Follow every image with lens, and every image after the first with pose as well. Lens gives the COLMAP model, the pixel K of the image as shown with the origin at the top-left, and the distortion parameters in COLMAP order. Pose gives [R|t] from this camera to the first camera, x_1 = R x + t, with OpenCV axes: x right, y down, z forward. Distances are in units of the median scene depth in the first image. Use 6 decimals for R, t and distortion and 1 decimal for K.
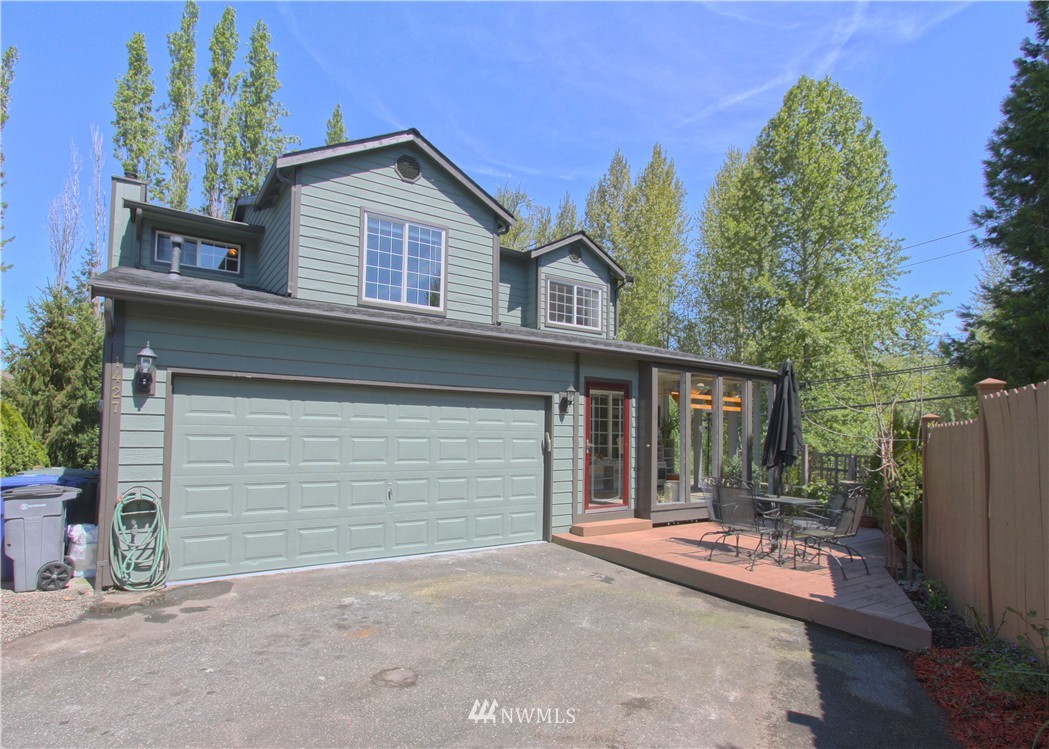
lens RADIAL K [[518.4, 0, 510.0], [0, 518.4, 418.6], [0, 0, 1]] dist [-0.005464, 0.001663]
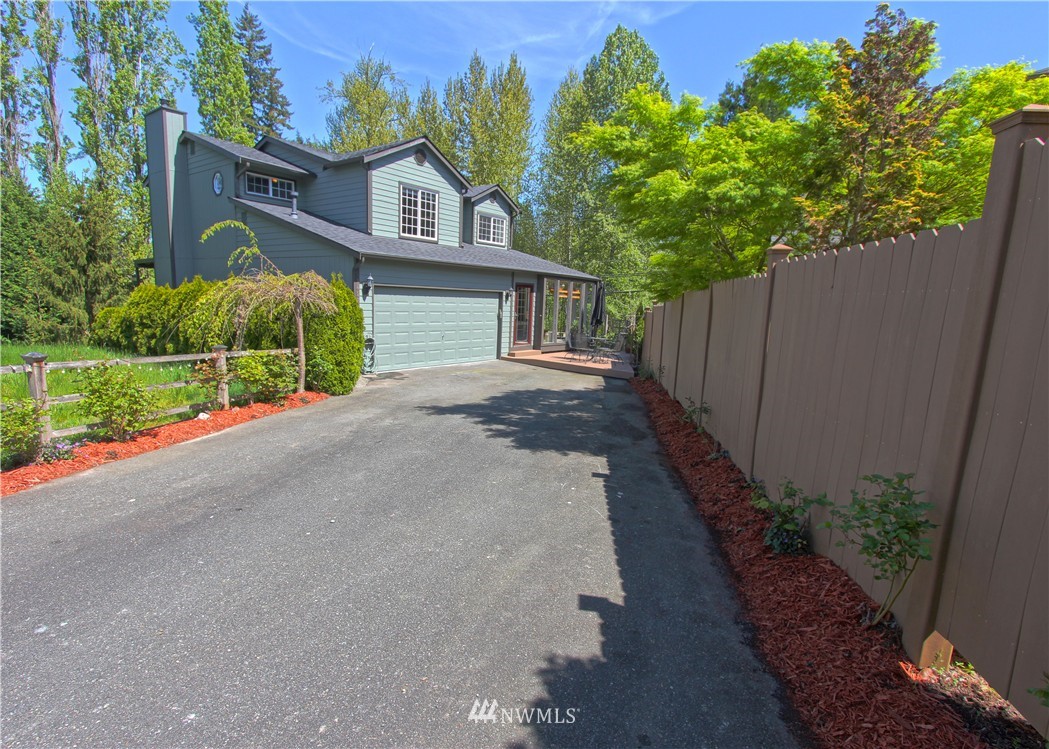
lens RADIAL K [[518.4, 0, 518.7], [0, 518.4, 380.9], [0, 0, 1]] dist [-0.005464, 0.001663]
pose [[0.938551, -0.033774, 0.343485, -0.530039], [-0.034928, 0.980798, 0.191876, -0.085347], [-0.343369, -0.192082, 0.919349, -0.923369]]
